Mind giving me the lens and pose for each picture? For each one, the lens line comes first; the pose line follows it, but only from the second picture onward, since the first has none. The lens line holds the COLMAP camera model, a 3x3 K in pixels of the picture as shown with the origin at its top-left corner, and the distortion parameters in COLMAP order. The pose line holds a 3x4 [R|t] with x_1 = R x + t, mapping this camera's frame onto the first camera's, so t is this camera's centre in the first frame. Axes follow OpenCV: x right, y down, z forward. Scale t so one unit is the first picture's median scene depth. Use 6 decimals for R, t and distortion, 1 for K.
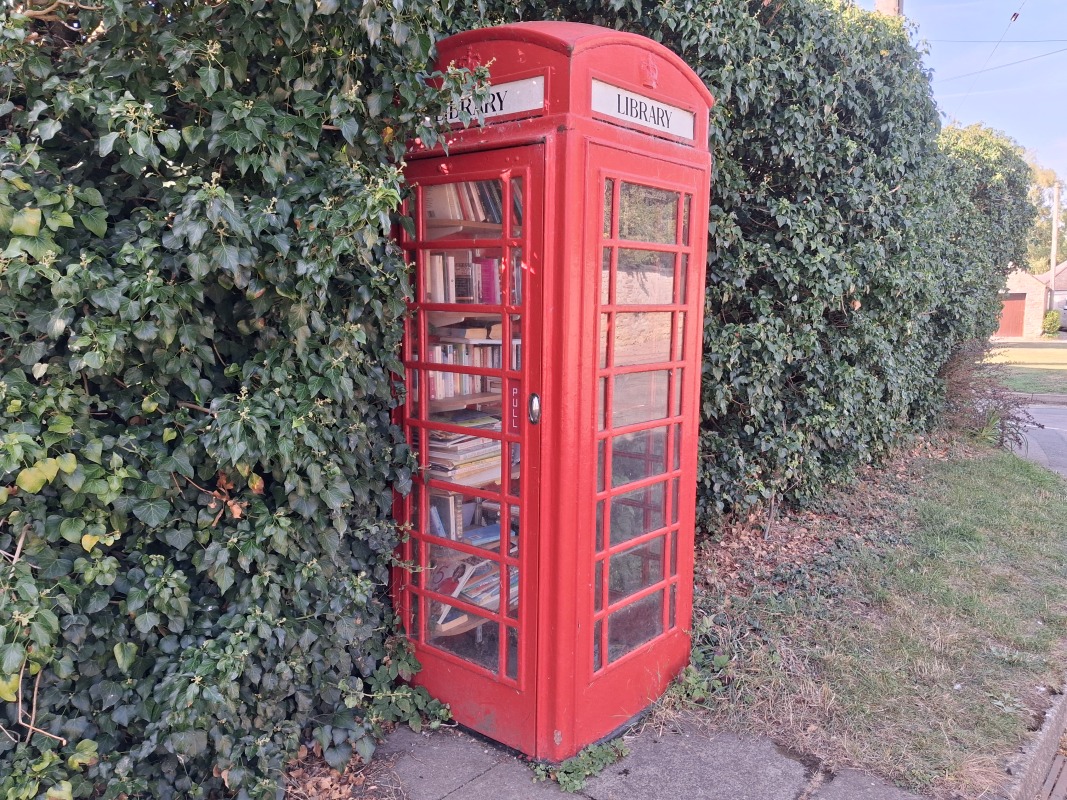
lens RADIAL K [[838.5, 0, 549.0], [0, 838.5, 400.6], [0, 0, 1]] dist [0.022036, -0.049634]
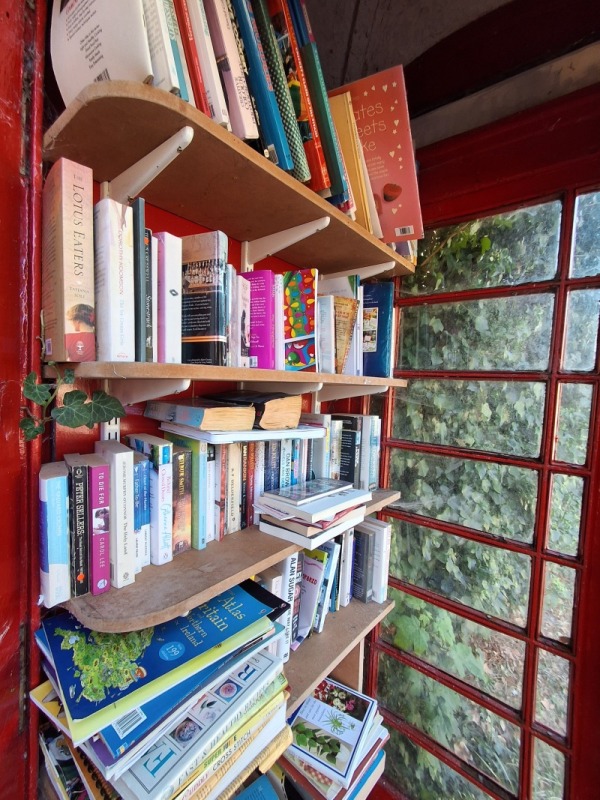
lens RADIAL K [[368.7, 0, 300.0], [0, 368.7, 400.0], [0, 0, 1]] dist [-0.000299, -0.000029]
pose [[0.999364, 0.026569, 0.023796, -0.056585], [-0.025047, 0.997753, -0.062147, -0.082178], [-0.025394, 0.061511, 0.997783, 0.833445]]
